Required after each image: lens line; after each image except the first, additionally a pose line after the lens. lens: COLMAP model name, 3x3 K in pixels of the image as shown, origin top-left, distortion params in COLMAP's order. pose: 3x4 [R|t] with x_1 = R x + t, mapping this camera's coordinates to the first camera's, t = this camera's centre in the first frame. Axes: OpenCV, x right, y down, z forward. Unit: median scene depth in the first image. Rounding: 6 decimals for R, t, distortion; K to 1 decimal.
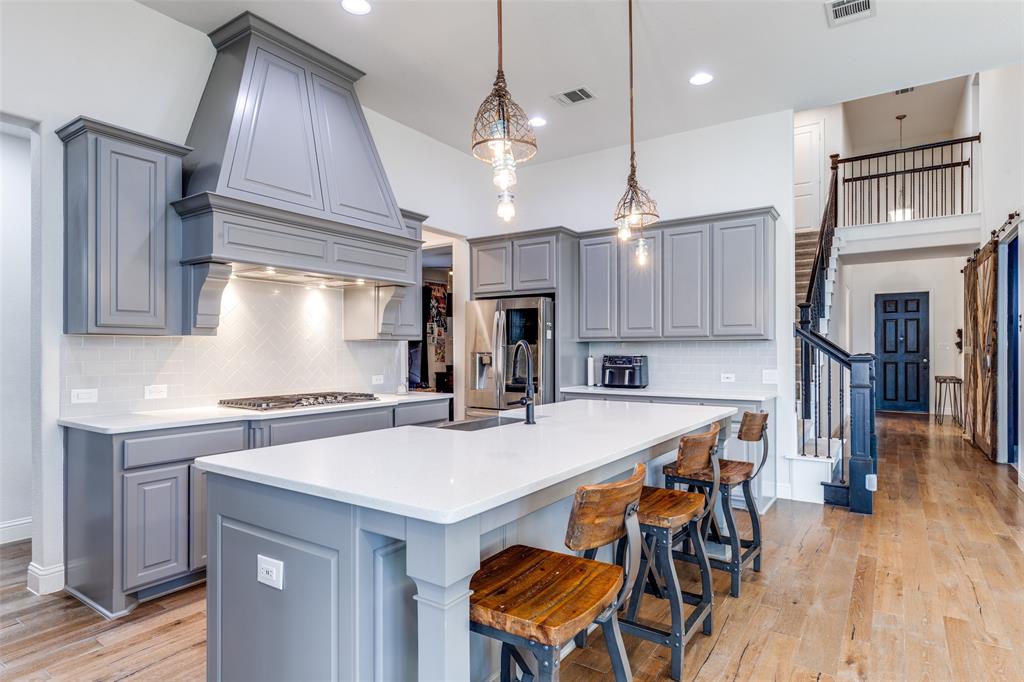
lens RADIAL K [[555.4, 0, 512.8], [0, 555.4, 349.1], [0, 0, 1]] dist [-0.000028, 0.000498]
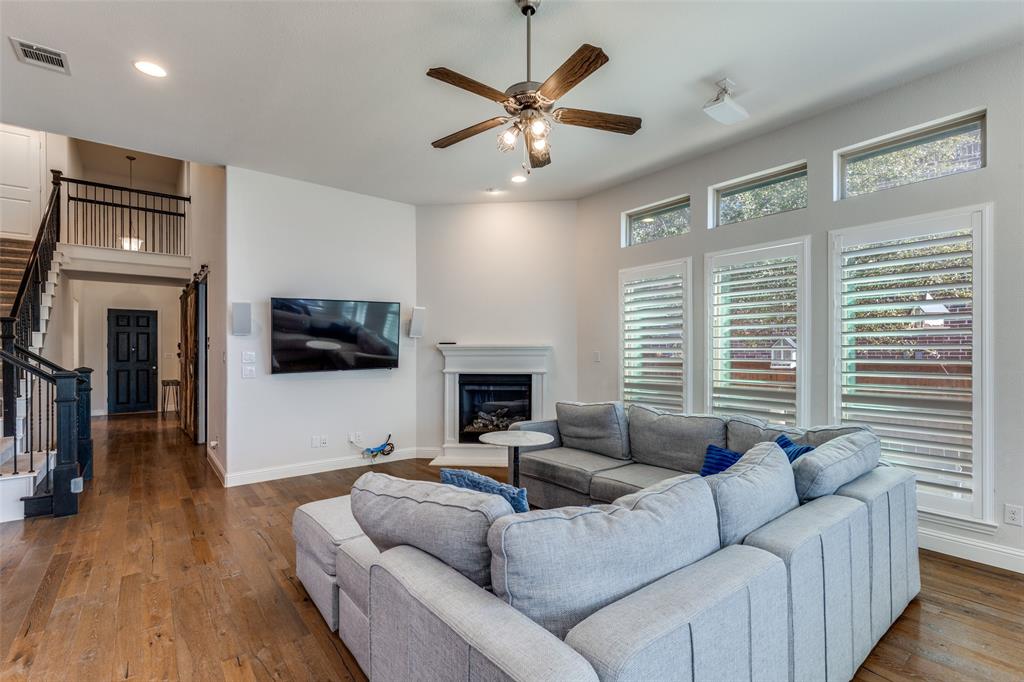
lens RADIAL K [[465.7, 0, 516.3], [0, 465.7, 352.0], [0, 0, 1]] dist [0.008547, -0.001443]
pose [[0.290396, 0.001244, 0.956906, -0.001643], [0.003076, 0.999993, -0.002234, -0.018965], [-0.956902, 0.003593, 0.290390, -0.098527]]
